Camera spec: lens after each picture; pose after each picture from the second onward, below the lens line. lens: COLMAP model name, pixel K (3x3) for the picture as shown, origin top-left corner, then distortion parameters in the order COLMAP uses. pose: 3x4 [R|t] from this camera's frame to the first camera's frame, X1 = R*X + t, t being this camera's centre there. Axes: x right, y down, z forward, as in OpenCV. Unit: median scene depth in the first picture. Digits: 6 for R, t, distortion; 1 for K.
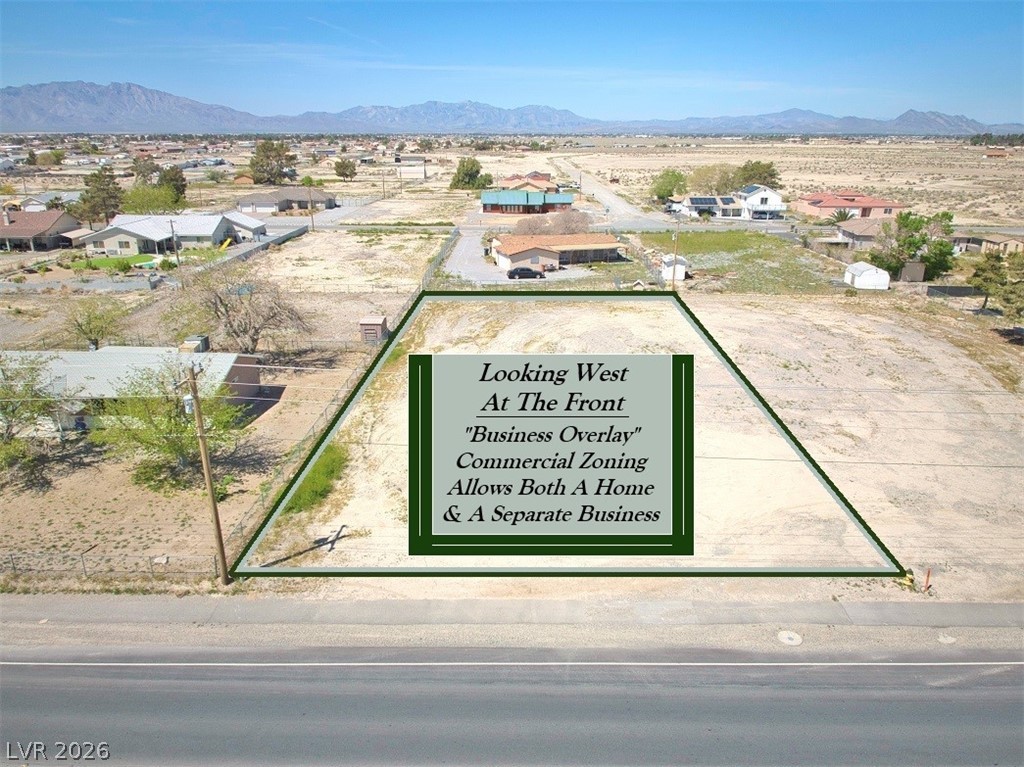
lens RADIAL K [[732.1, 0, 514.1], [0, 732.1, 381.6], [0, 0, 1]] dist [0.043706, -0.063067]
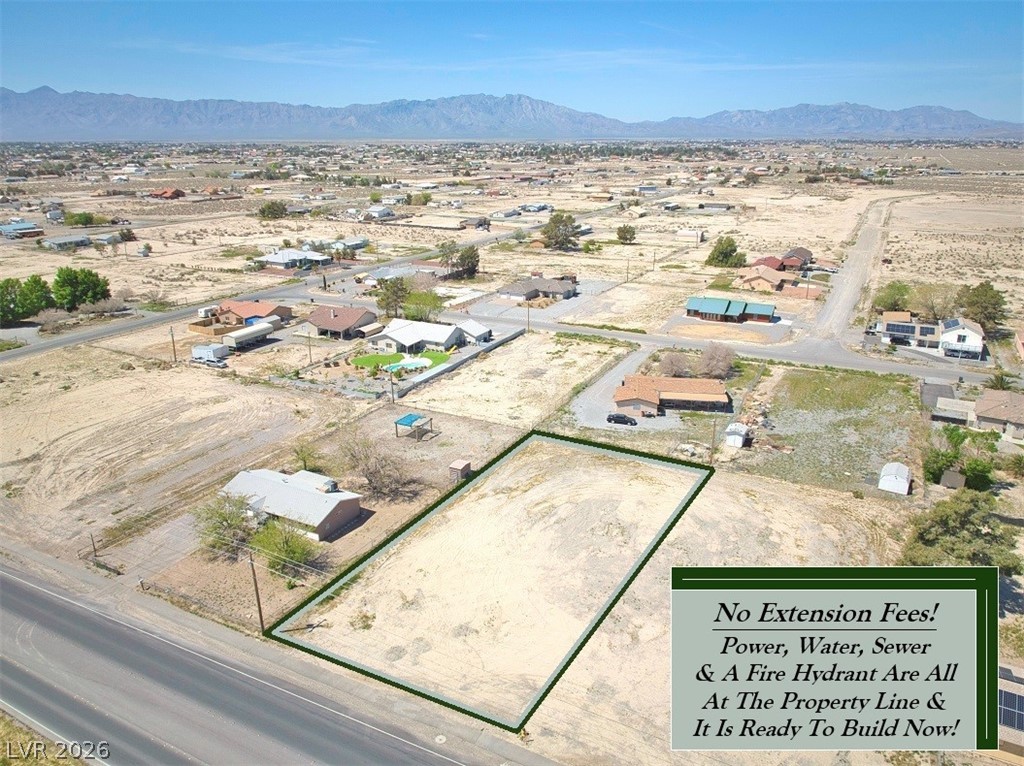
lens RADIAL K [[732.1, 0, 514.1], [0, 732.1, 381.1], [0, 0, 1]] dist [0.043706, -0.063067]
pose [[0.893932, 0.138007, -0.426427, 0.227184], [-0.138121, 0.989935, 0.030833, -0.133040], [0.426390, 0.031336, 0.903997, -0.150690]]
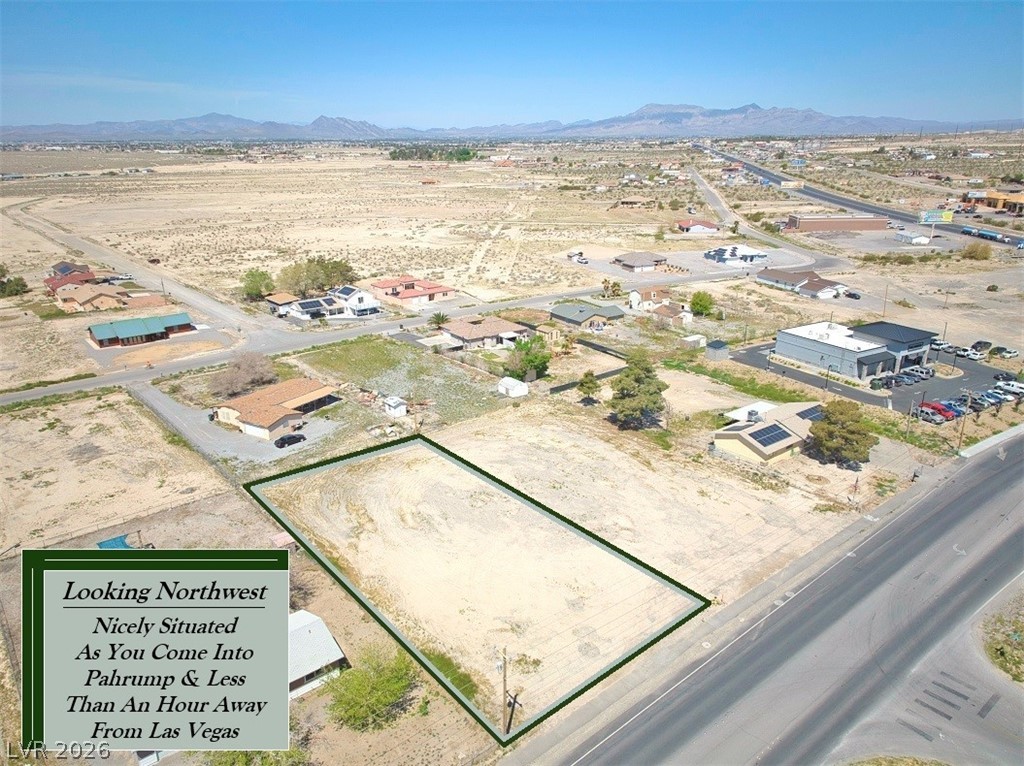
lens RADIAL K [[732.1, 0, 514.1], [0, 732.1, 381.1], [0, 0, 1]] dist [0.043706, -0.063067]
pose [[0.754165, -0.217758, 0.619529, -0.254069], [0.217677, 0.972978, 0.077009, -0.148512], [-0.619558, 0.076780, 0.781187, -0.108962]]
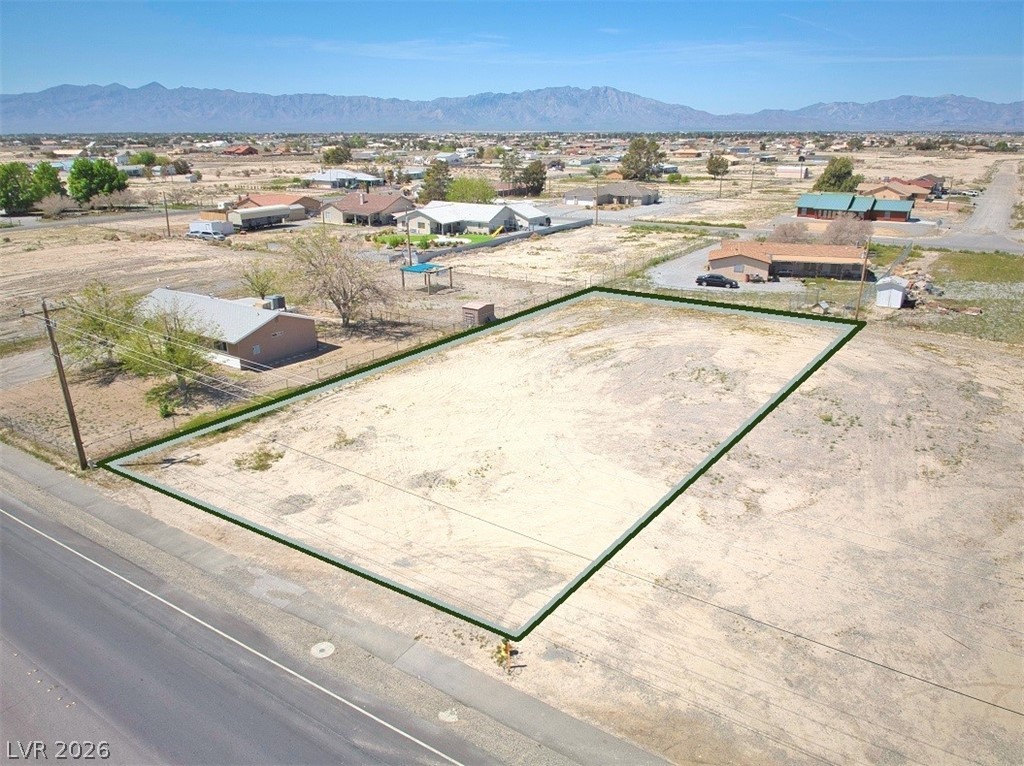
lens RADIAL K [[729.7, 0, 516.4], [0, 729.7, 383.1], [0, 0, 1]] dist [0.025826, -0.051722]
pose [[0.841164, 0.173781, -0.512096, 0.173371], [-0.170689, 0.983871, 0.053507, -0.015899], [0.513135, 0.042401, 0.857260, 0.048836]]
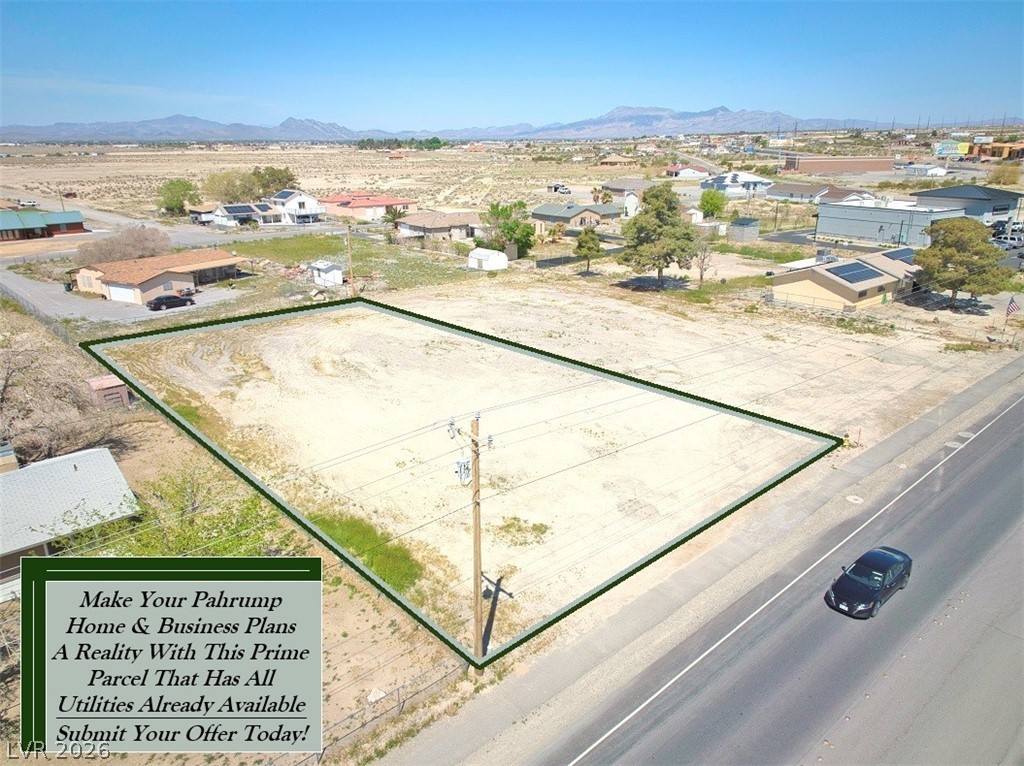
lens RADIAL K [[729.2, 0, 512.0], [0, 729.2, 383.0], [0, 0, 1]] dist [0.057535, -0.060163]
pose [[0.731140, -0.224669, 0.644172, -0.155078], [0.228928, 0.970268, 0.078567, -0.019115], [-0.642671, 0.090025, 0.760835, 0.059447]]
